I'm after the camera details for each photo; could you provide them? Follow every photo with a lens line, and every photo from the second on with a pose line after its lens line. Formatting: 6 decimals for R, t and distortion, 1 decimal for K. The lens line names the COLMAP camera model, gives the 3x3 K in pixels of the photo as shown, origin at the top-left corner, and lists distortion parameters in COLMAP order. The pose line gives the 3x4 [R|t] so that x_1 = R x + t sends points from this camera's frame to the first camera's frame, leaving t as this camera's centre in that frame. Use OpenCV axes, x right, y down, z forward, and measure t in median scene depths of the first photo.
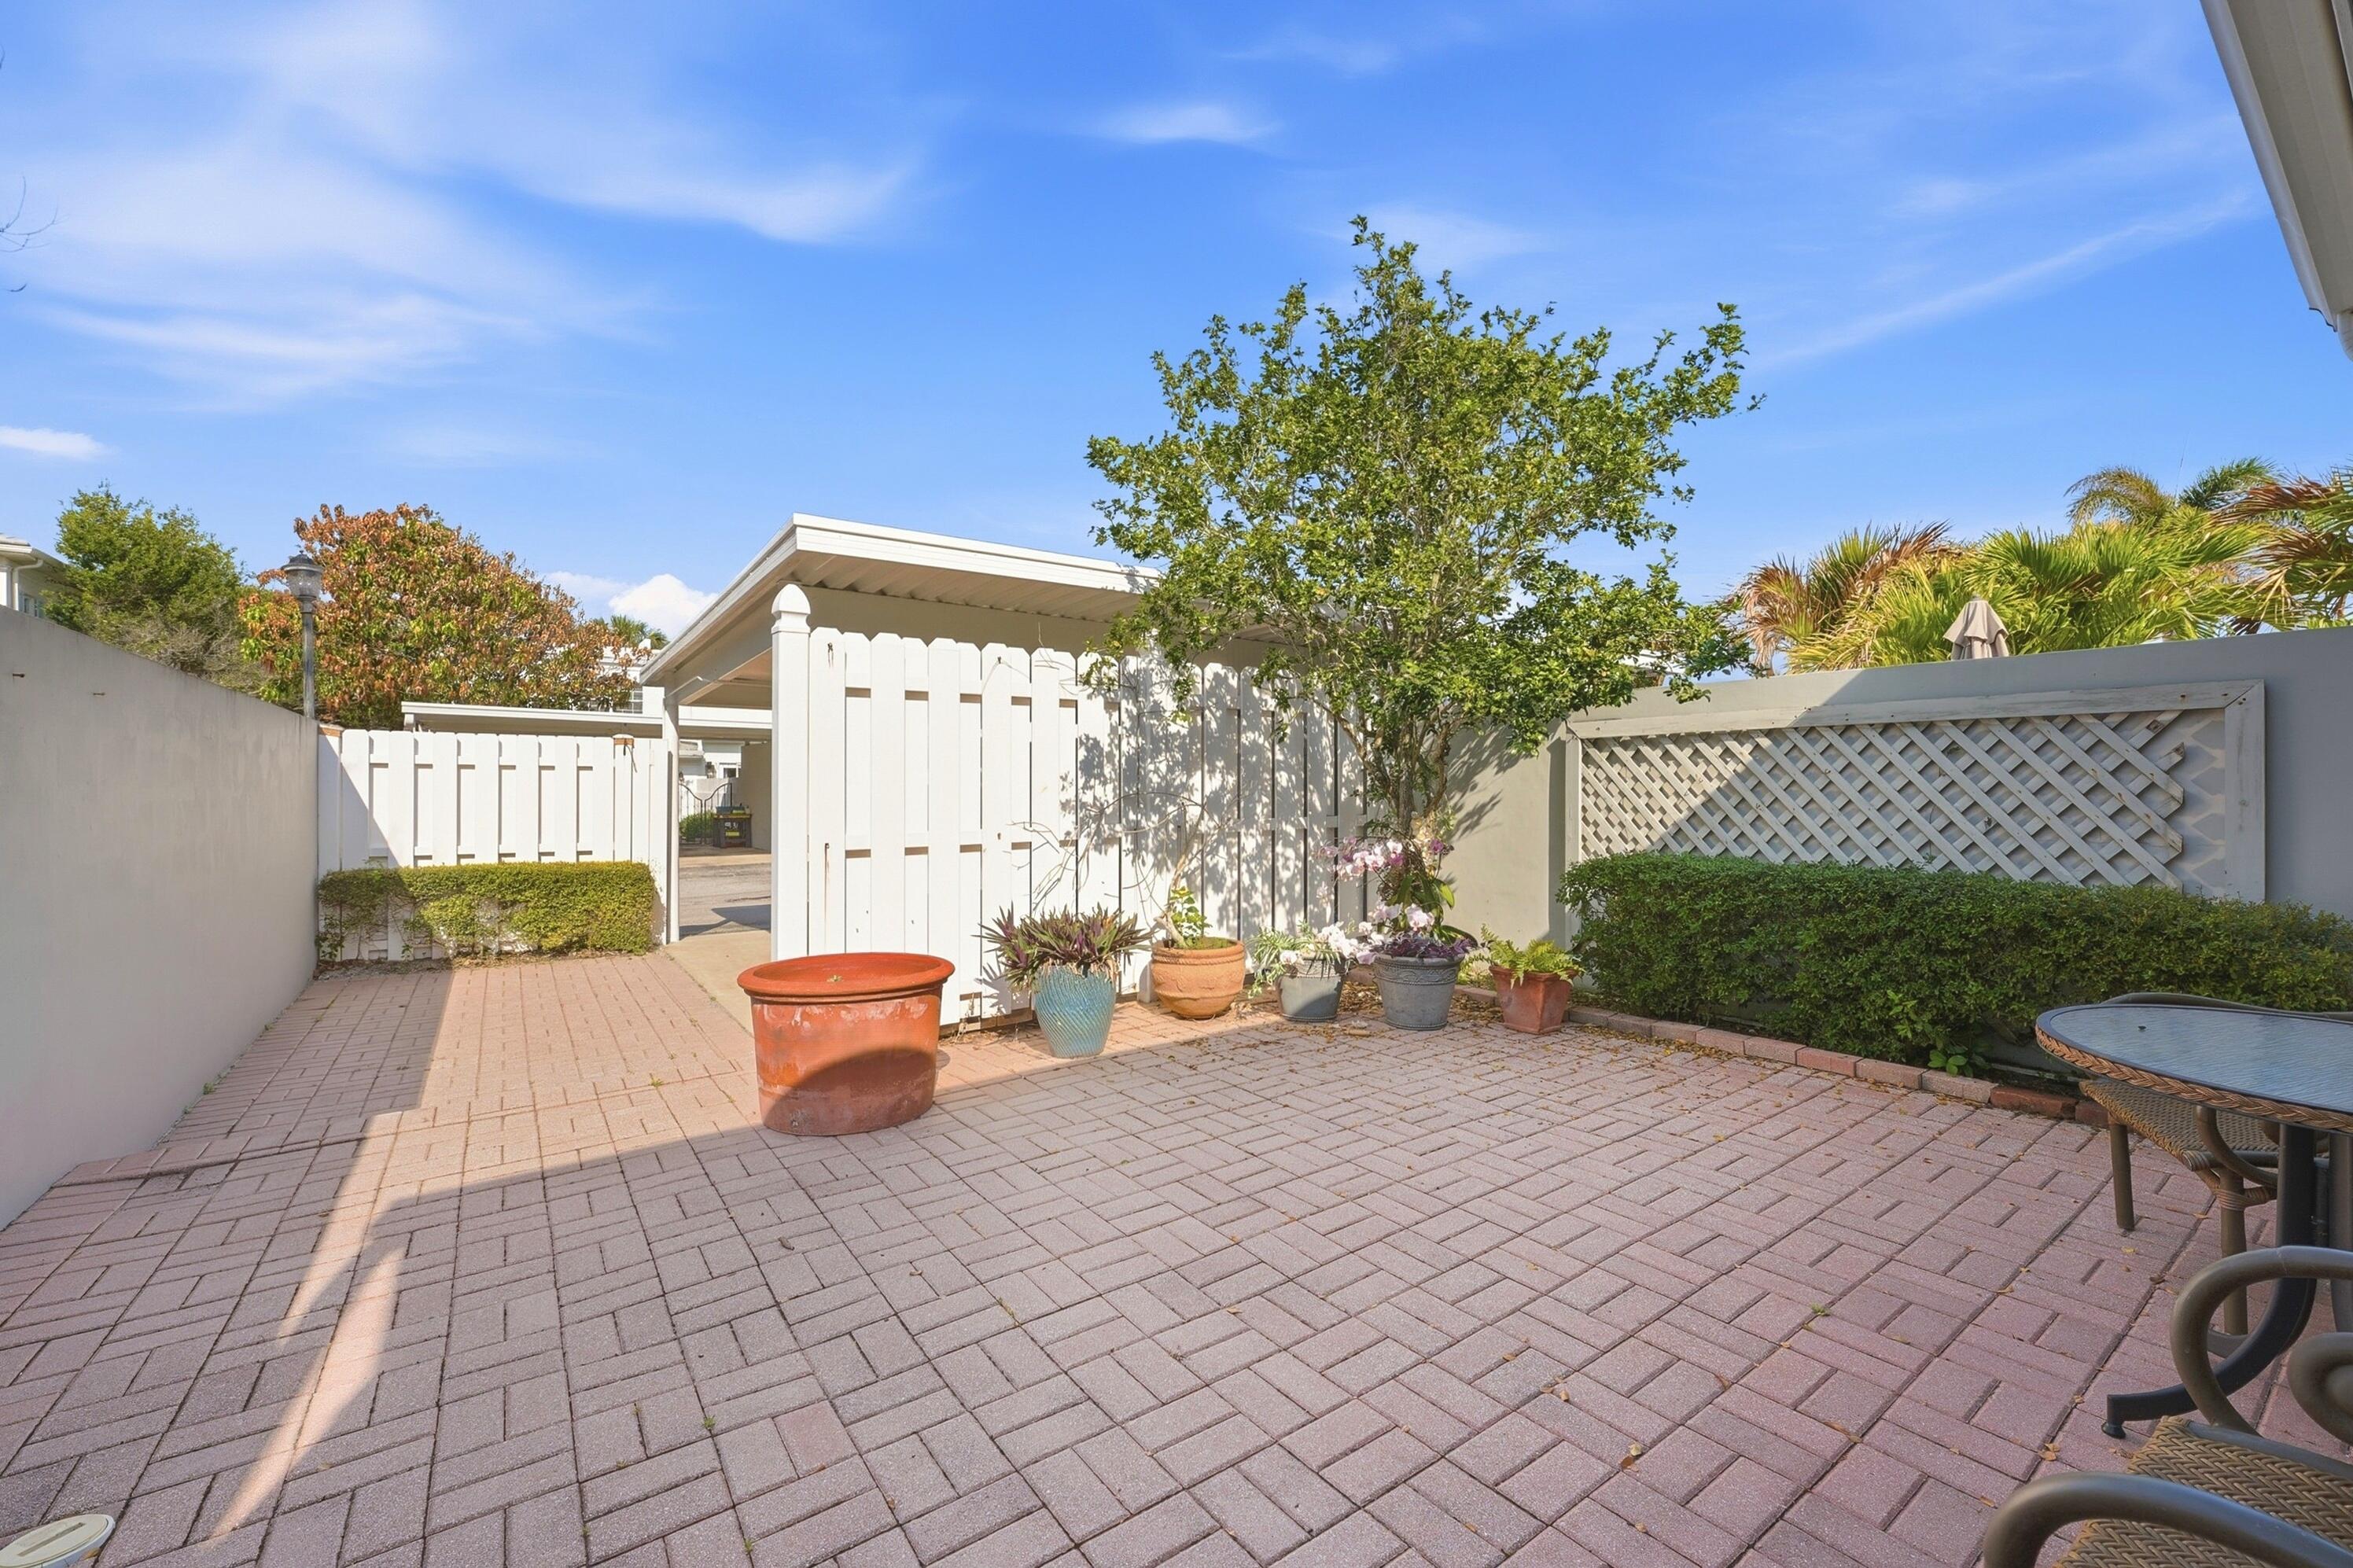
lens RADIAL K [[928.7, 0, 1174.5], [0, 928.7, 791.4], [0, 0, 1]] dist [-0.010324, -0.000125]
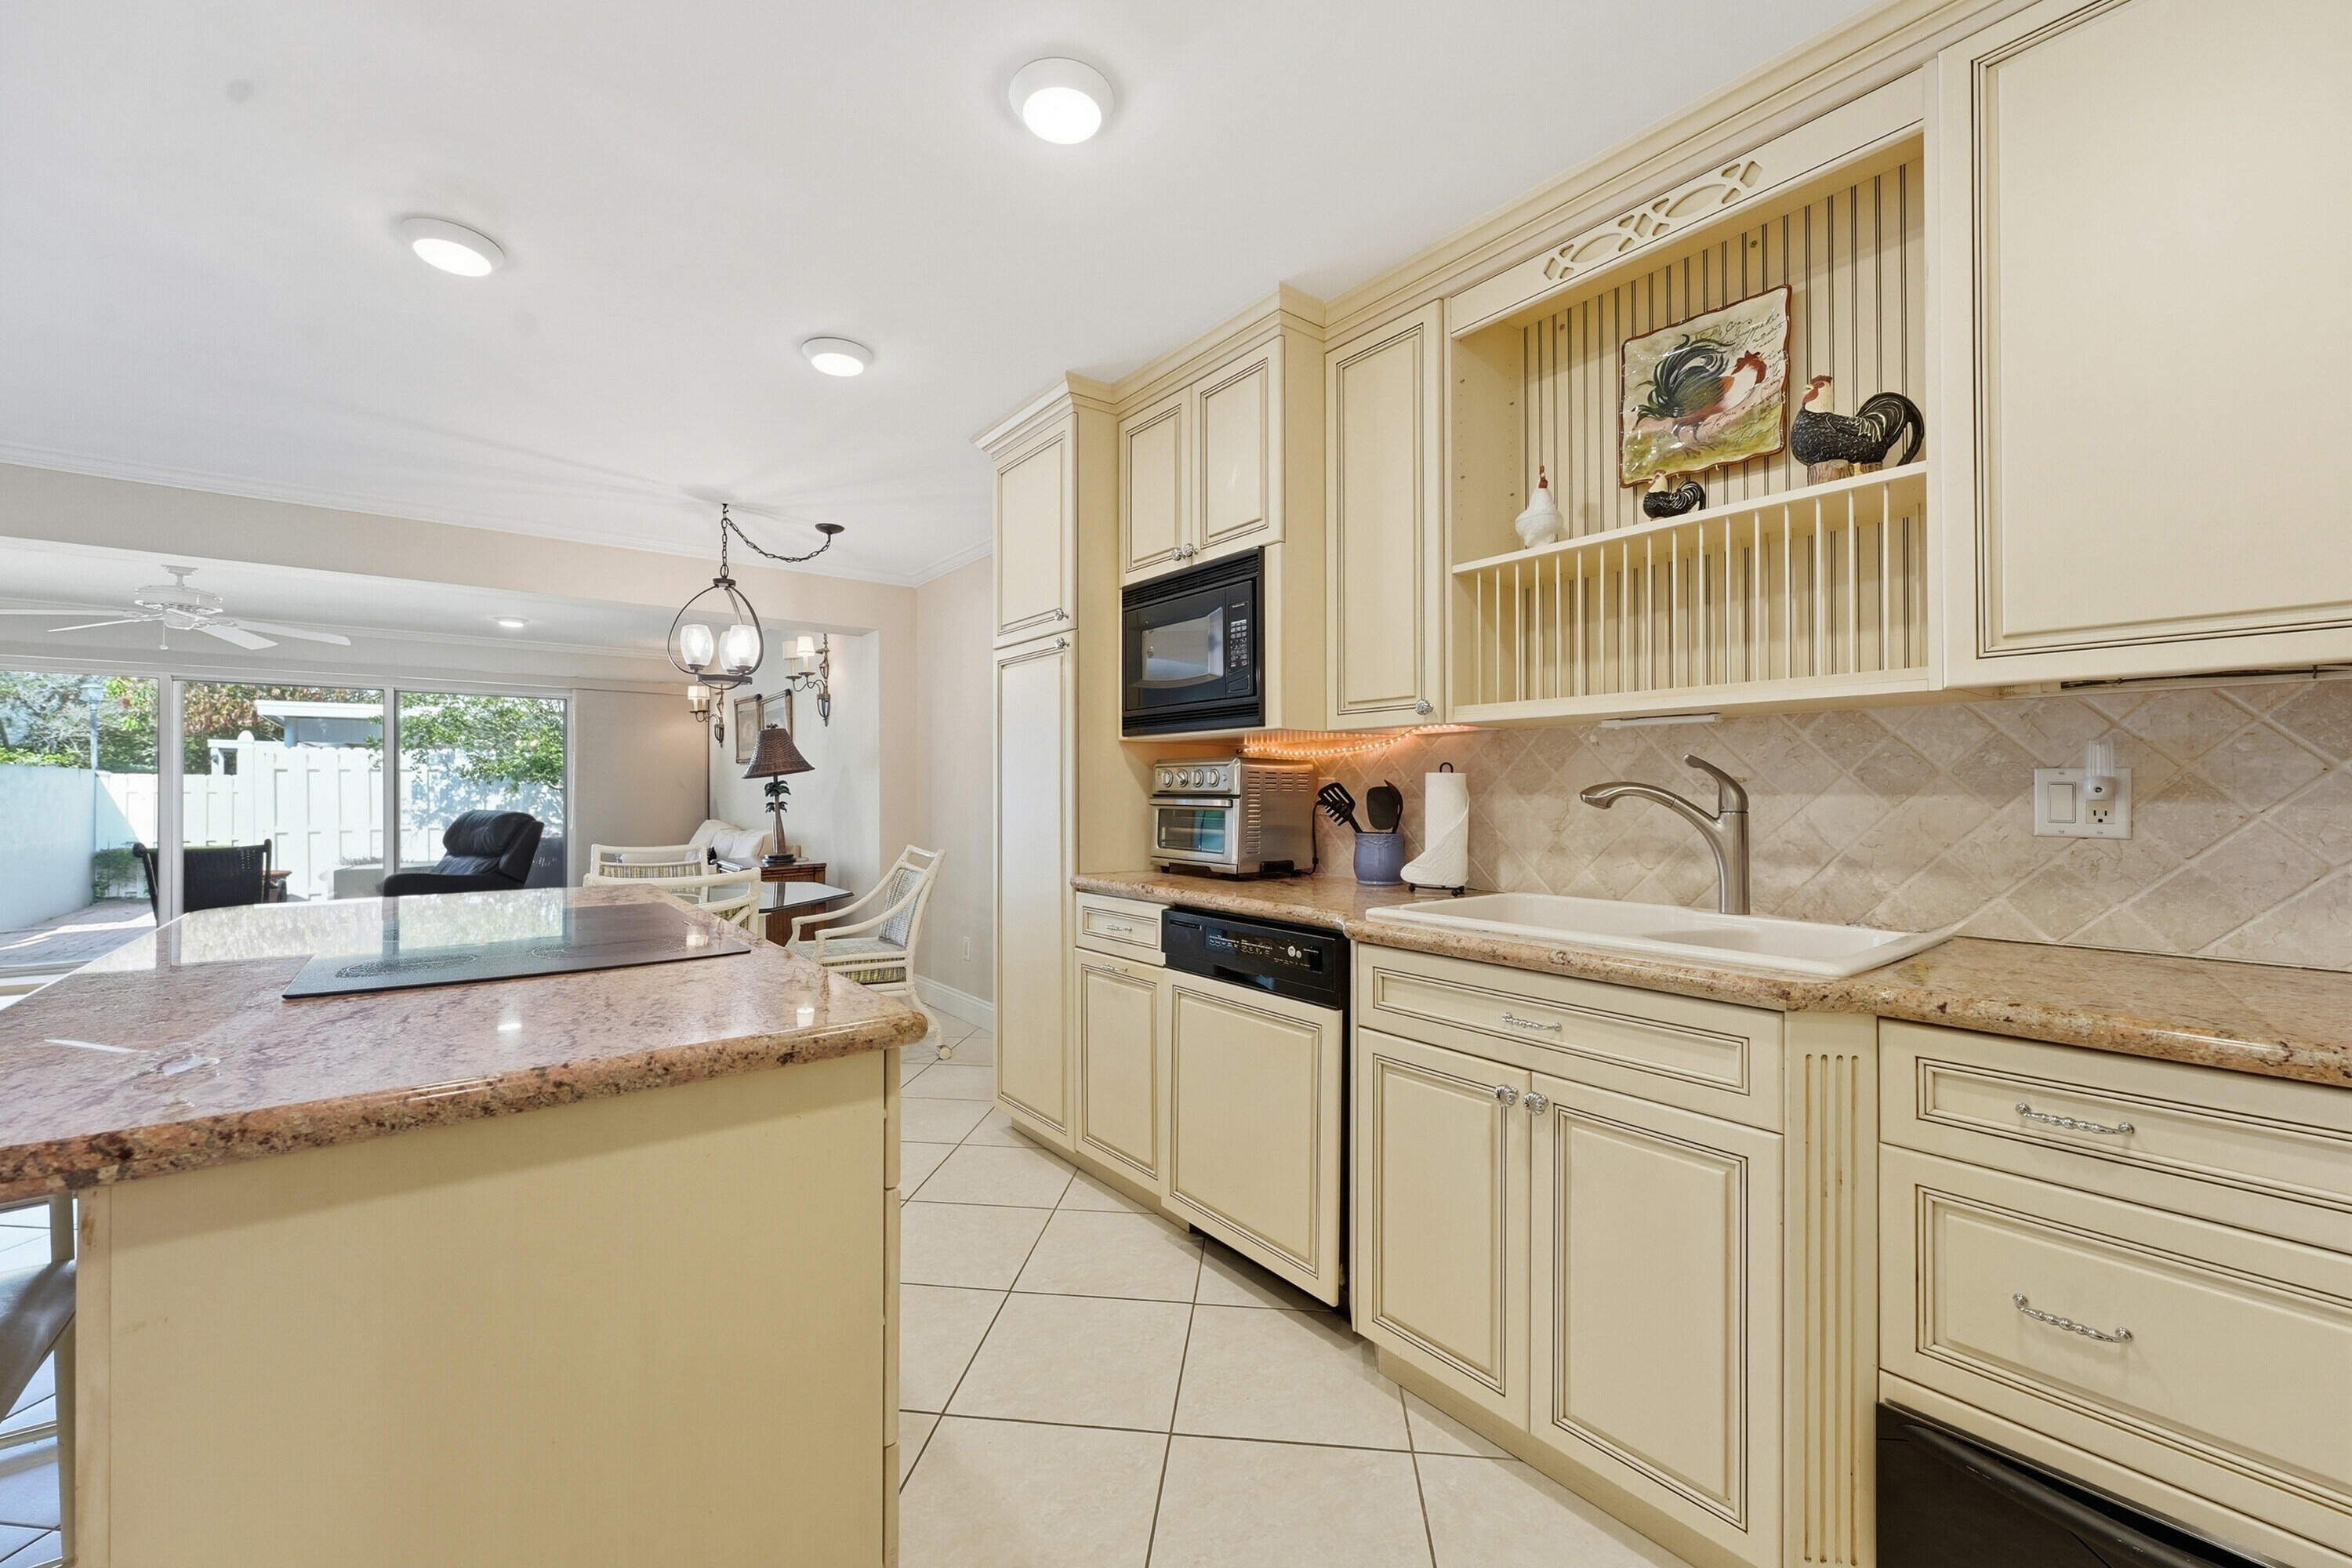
lens RADIAL K [[928.3, 0, 1174.0], [0, 928.3, 791.4], [0, 0, 1]] dist [-0.010324, -0.000125]
pose [[0.998380, -0.008352, 0.056273, 1.077908], [0.008753, 0.999938, -0.006881, 0.000065], [-0.056212, 0.007363, 0.998392, -0.915588]]
